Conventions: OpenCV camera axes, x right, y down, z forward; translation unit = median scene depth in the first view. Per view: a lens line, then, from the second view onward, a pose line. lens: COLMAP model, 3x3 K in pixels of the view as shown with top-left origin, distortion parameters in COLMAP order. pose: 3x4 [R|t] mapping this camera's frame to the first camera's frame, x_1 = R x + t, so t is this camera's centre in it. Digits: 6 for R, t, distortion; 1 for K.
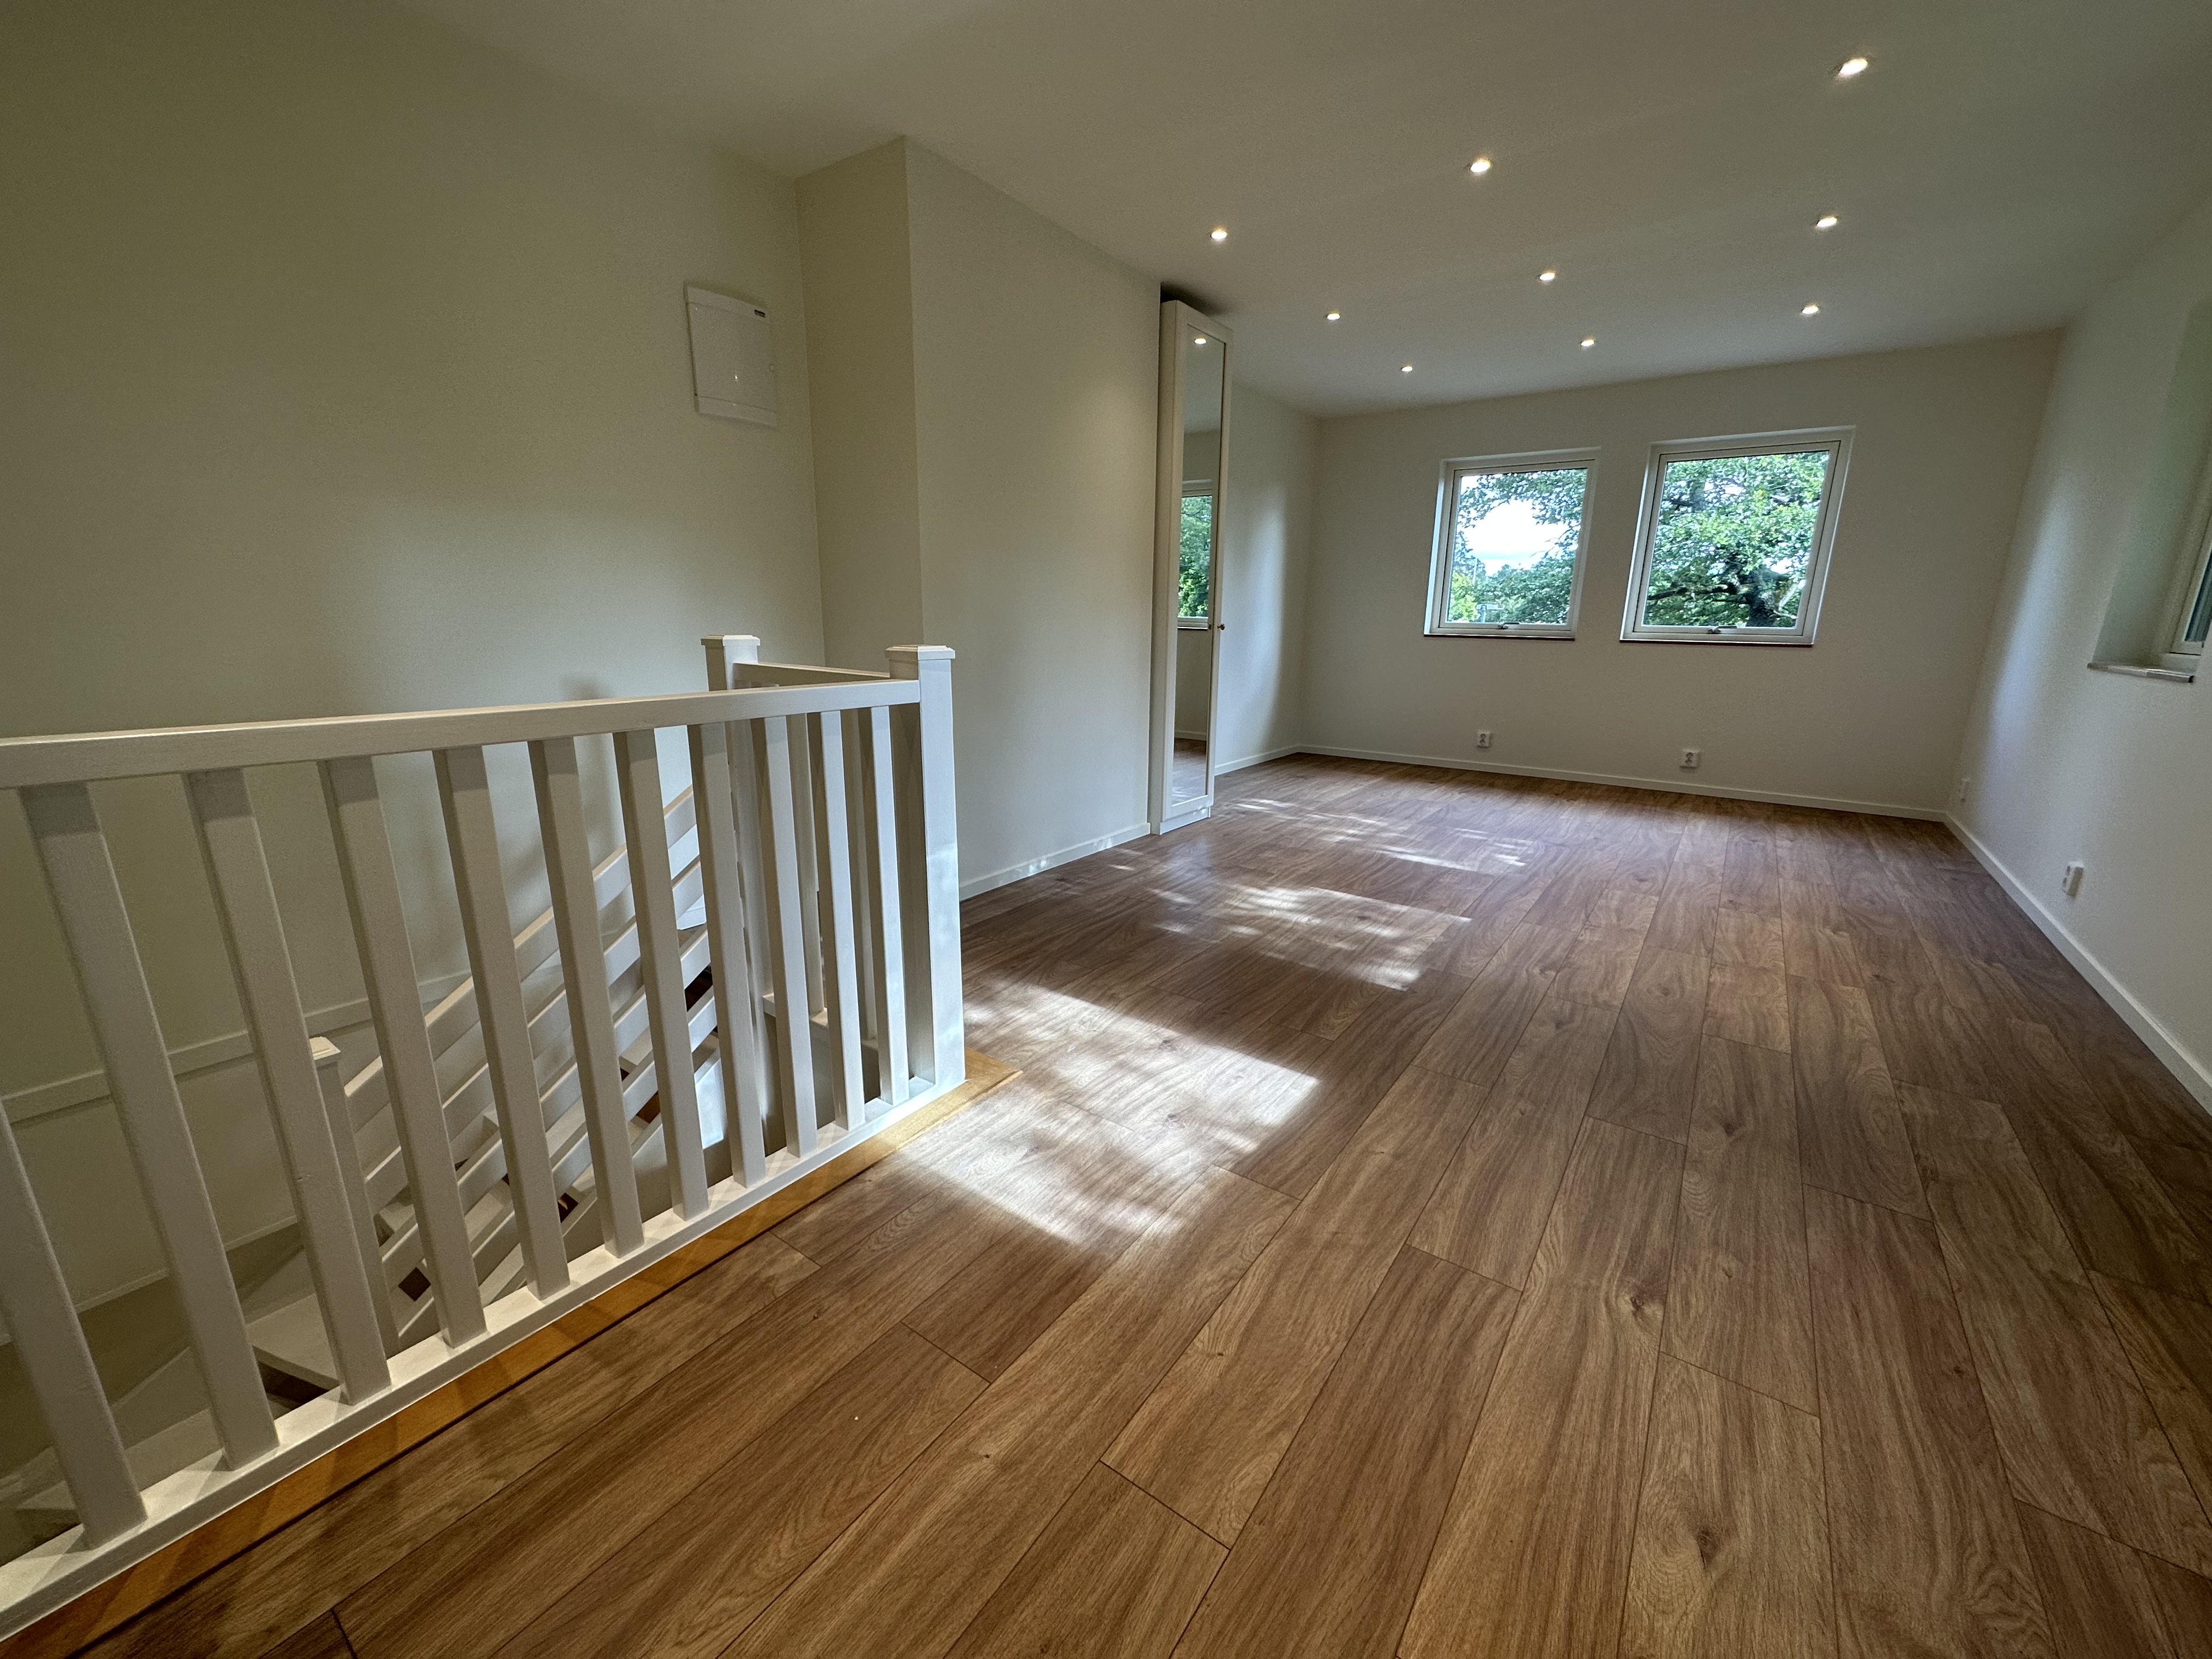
lens RADIAL K [[880.5, 0, 1116.8], [0, 880.5, 806.0], [0, 0, 1]] dist [-0.001179, 0.000313]
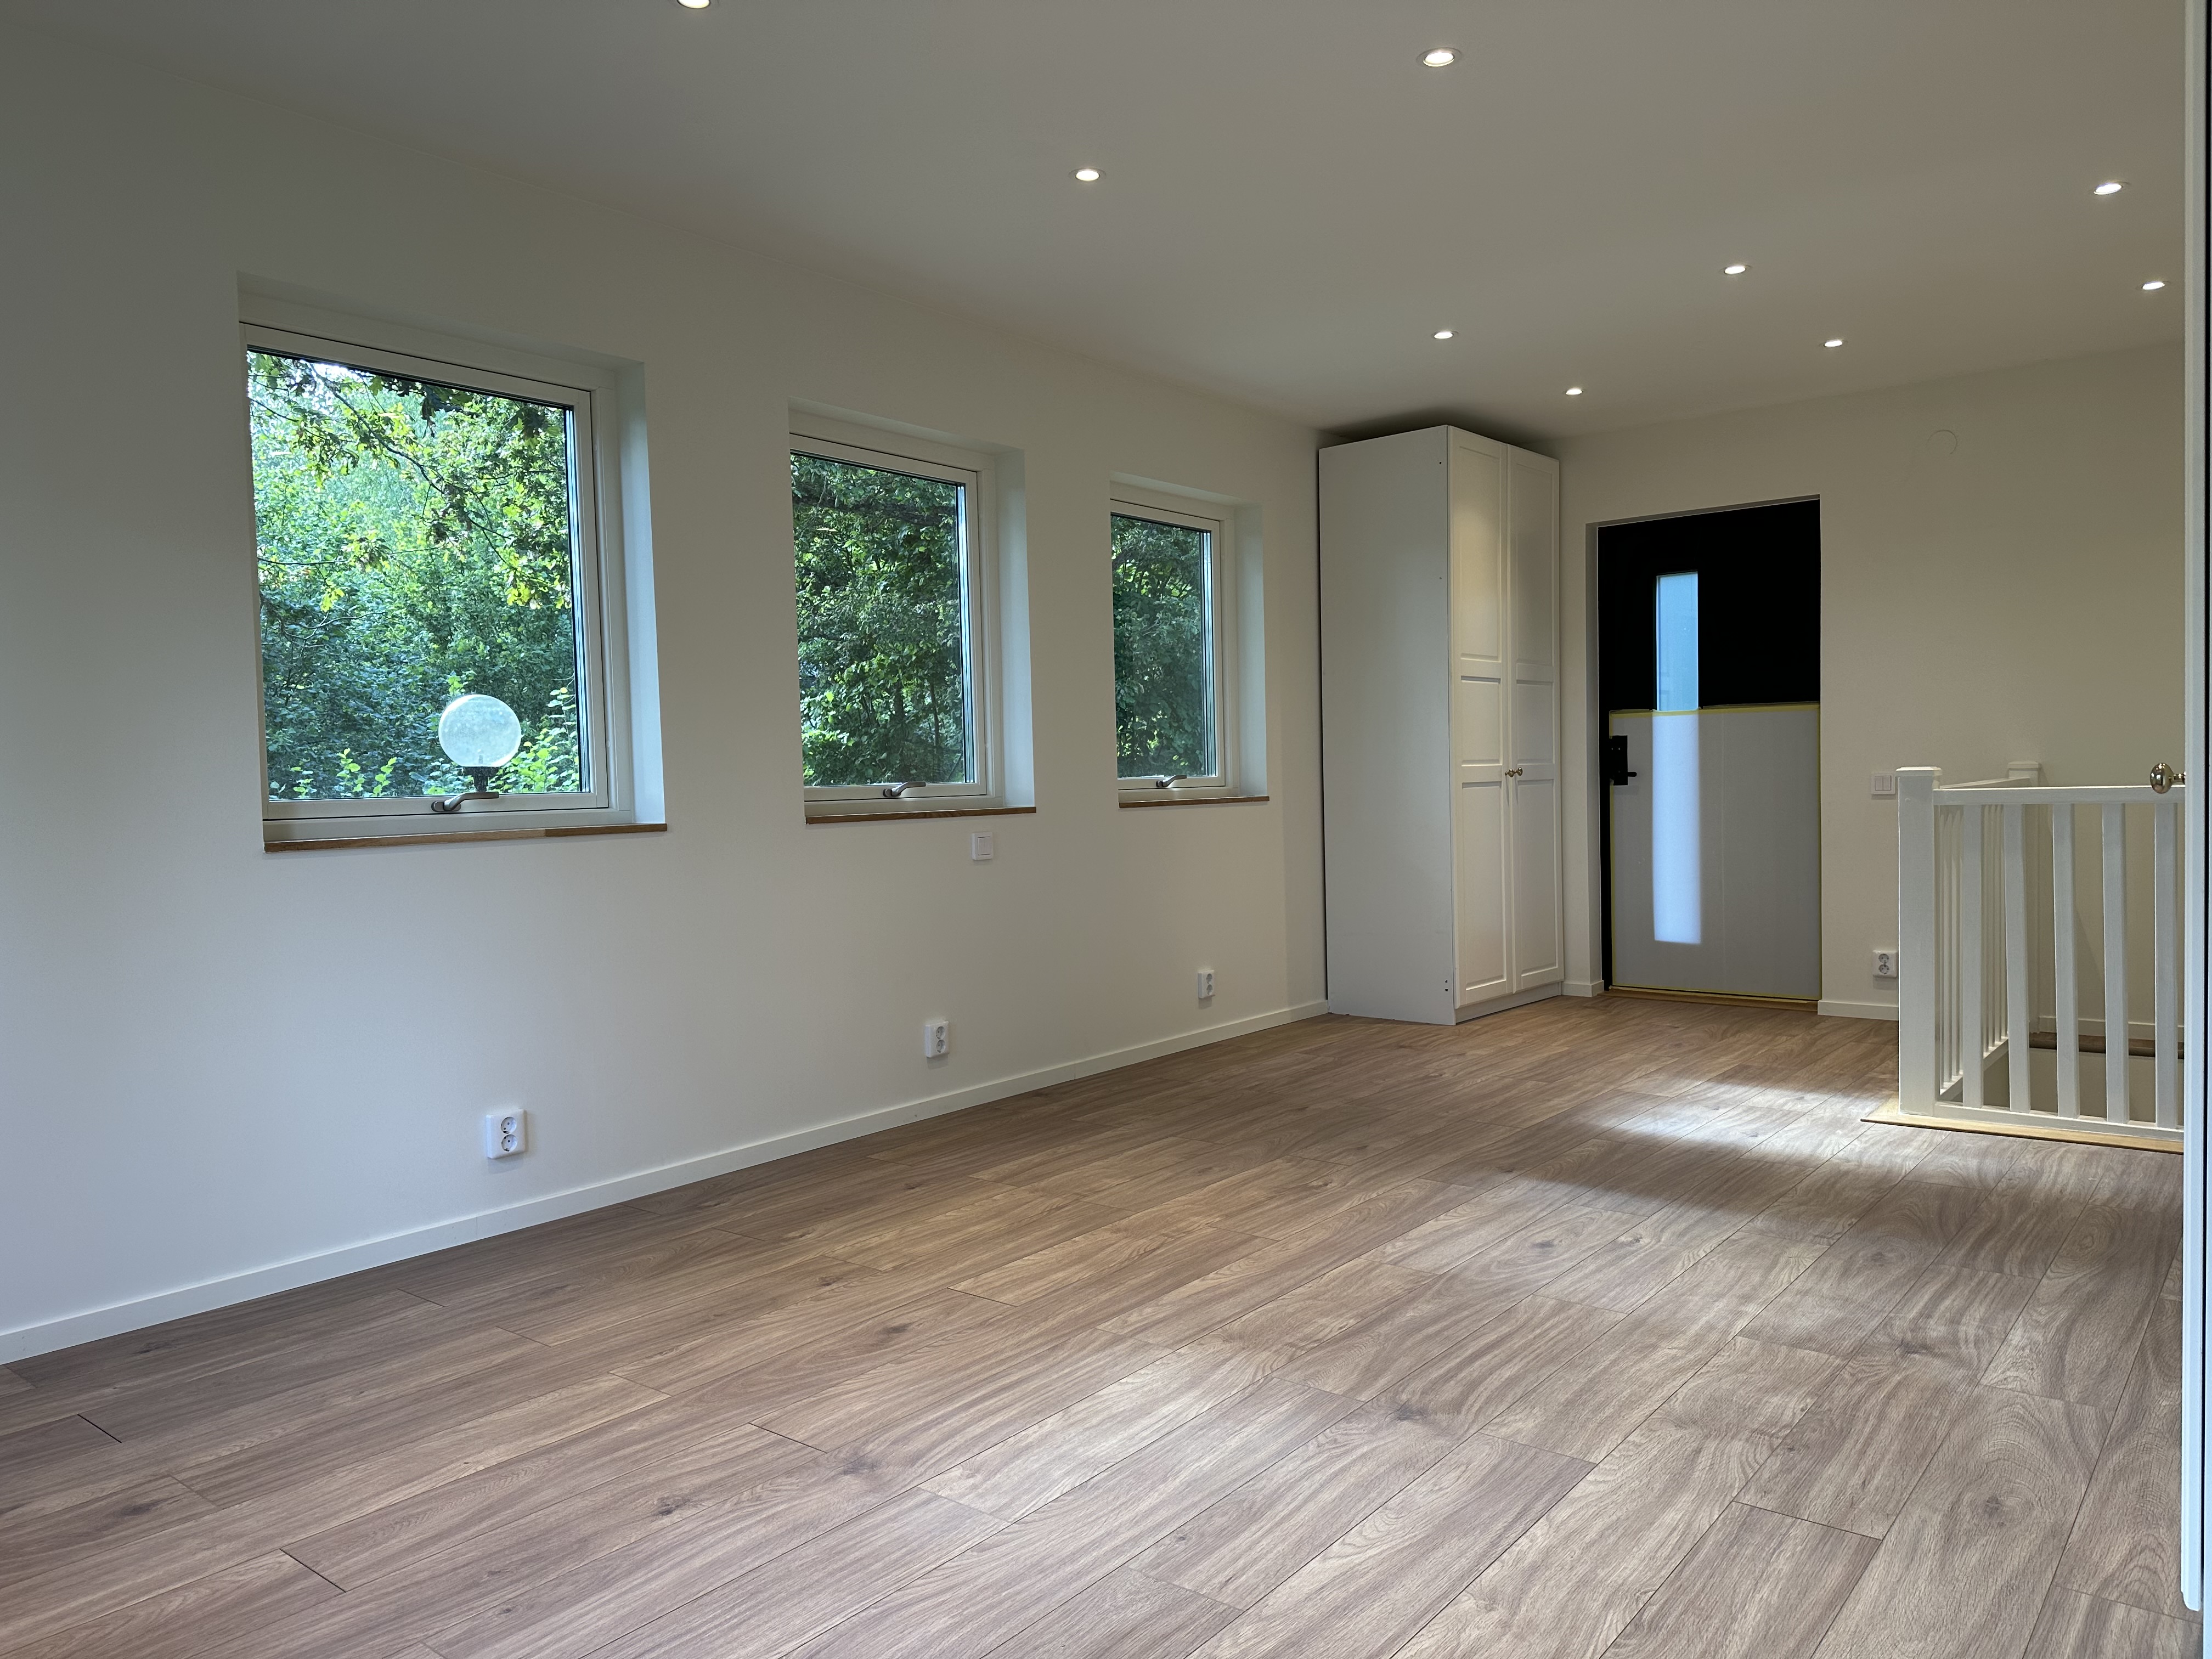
lens RADIAL K [[1543.4, 0, 1103.5], [0, 1543.4, 831.4], [0, 0, 1]] dist [0.053705, -0.057640]
pose [[-0.998013, 0.009510, 0.062290, 0.655108], [0.025022, 0.967079, 0.253241, -0.535628], [-0.057831, 0.254297, -0.965396, 2.527336]]
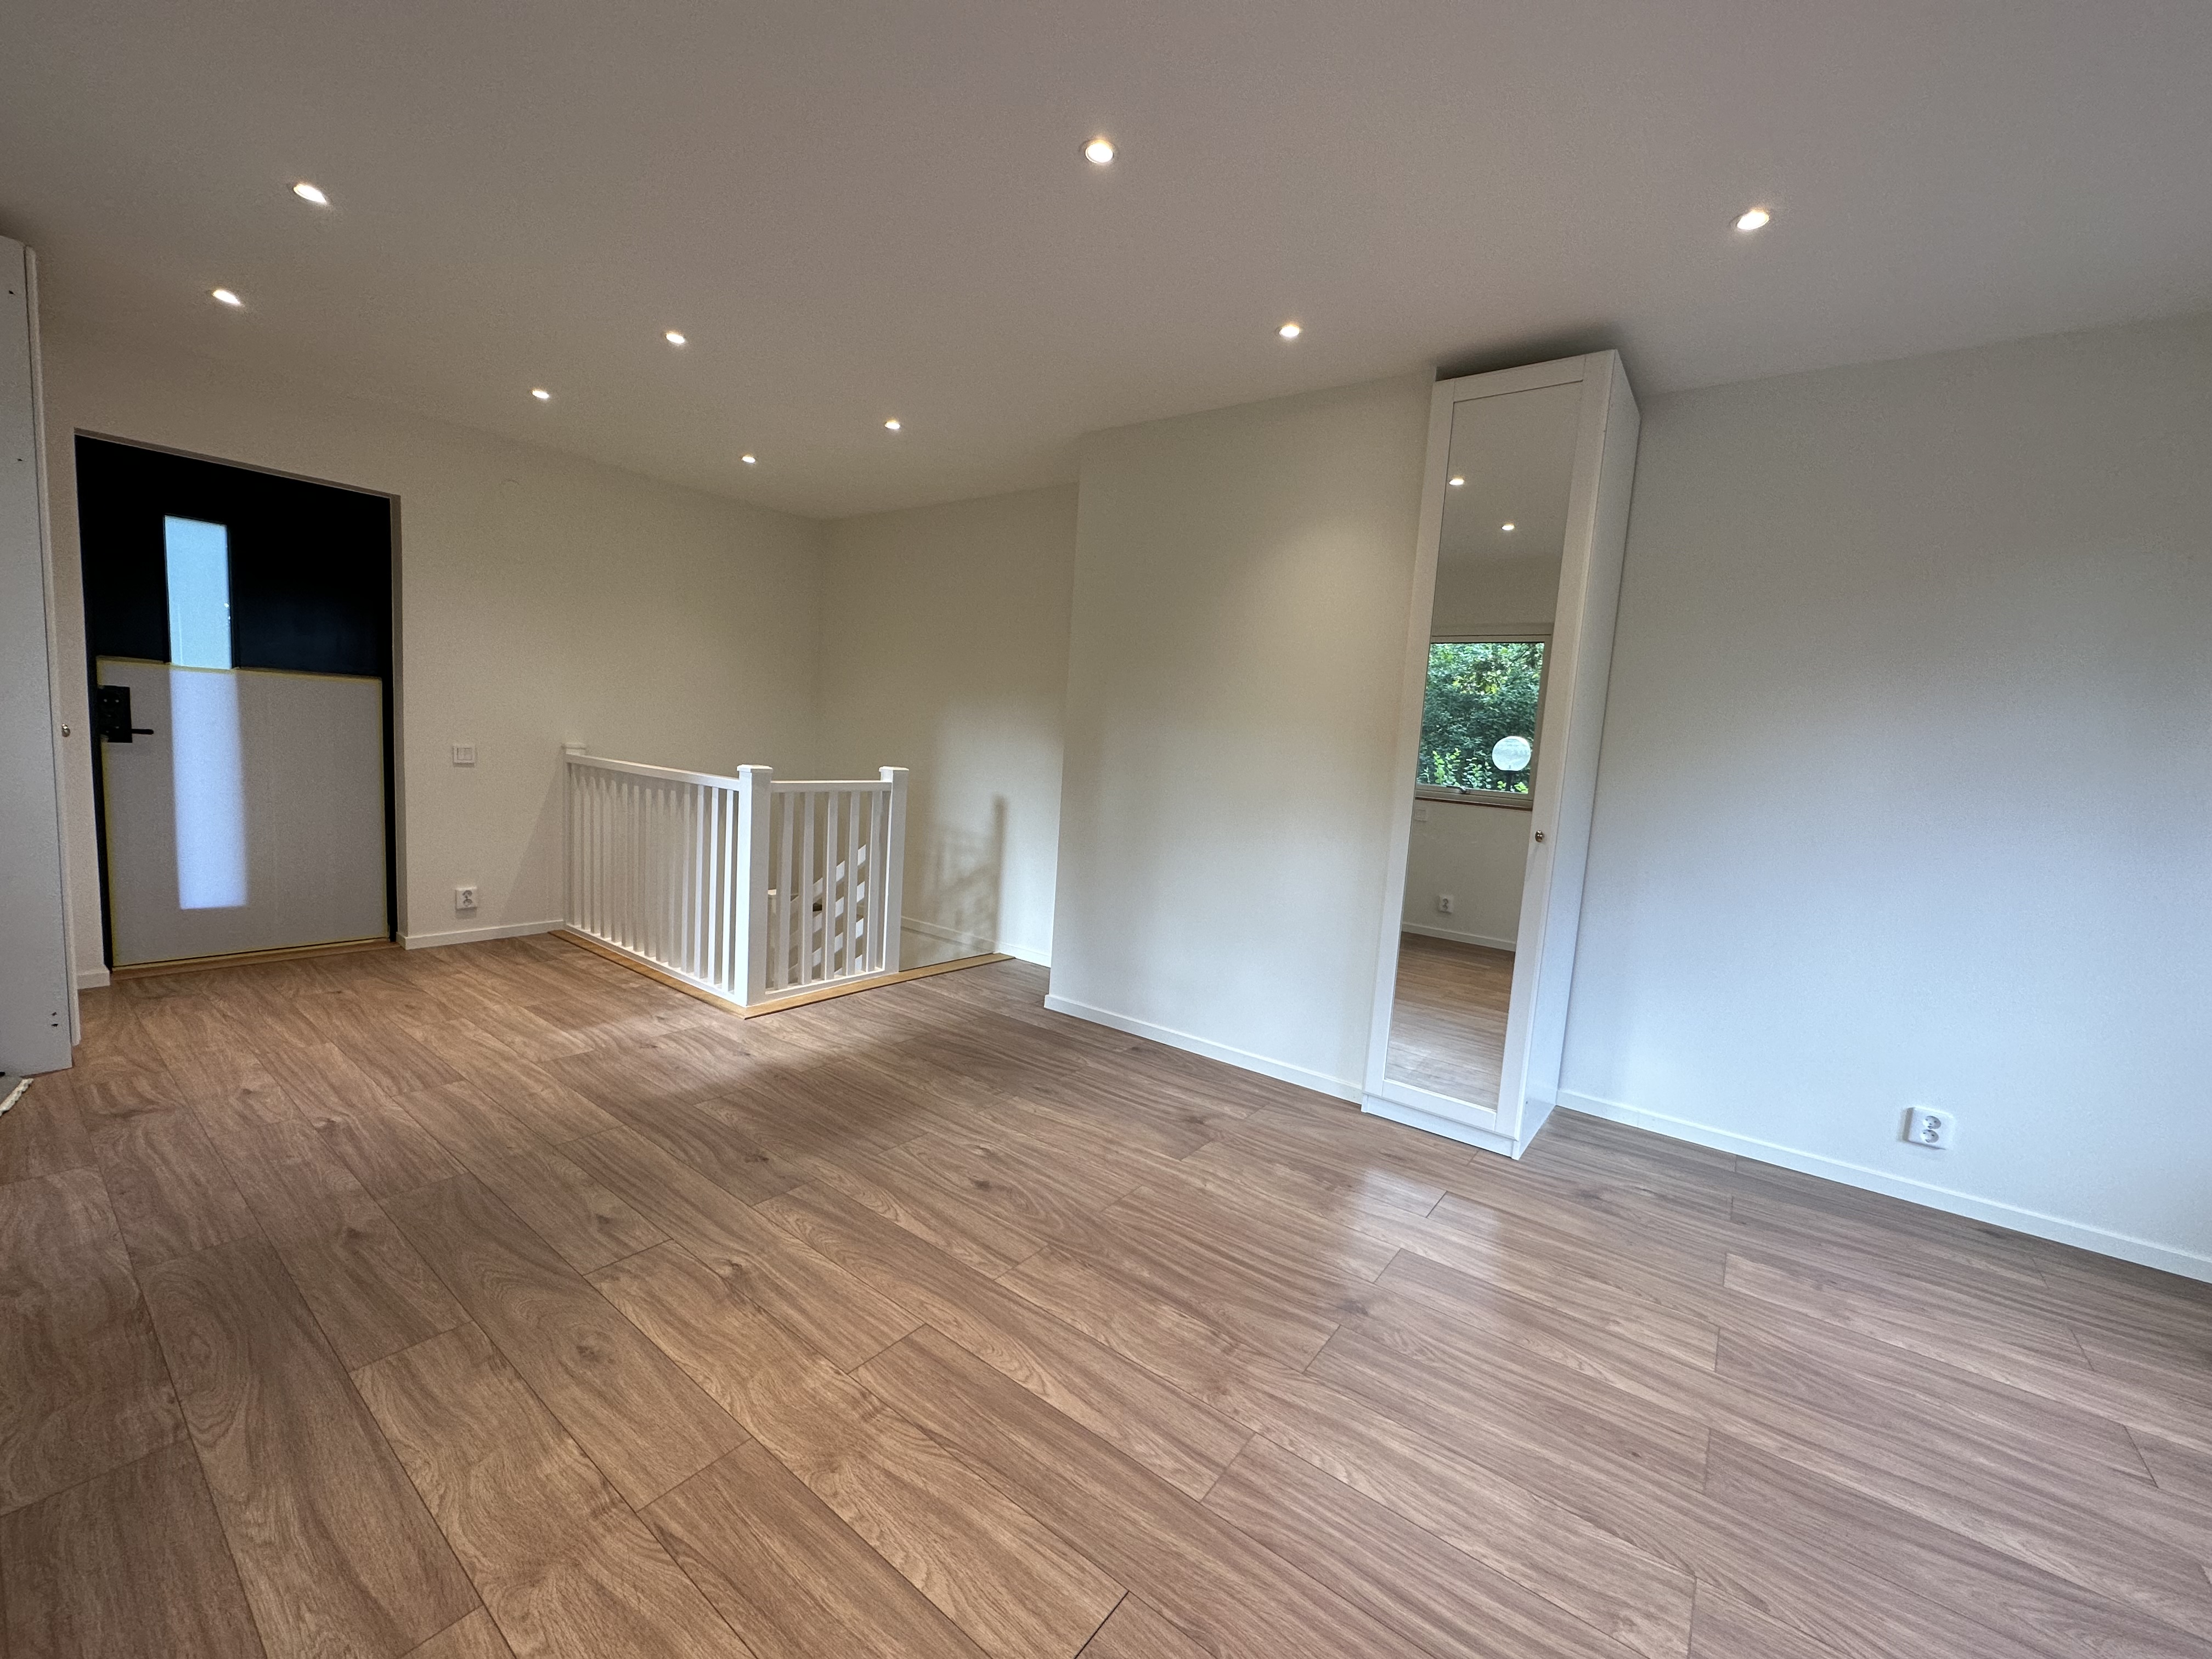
lens RADIAL K [[880.5, 0, 1109.0], [0, 880.5, 836.5], [0, 0, 1]] dist [-0.001179, 0.000313]
pose [[-0.024046, 0.098090, -0.994887, 1.265548], [-0.280950, 0.954405, 0.100889, -0.329027], [0.959421, 0.281940, 0.004609, 1.310786]]
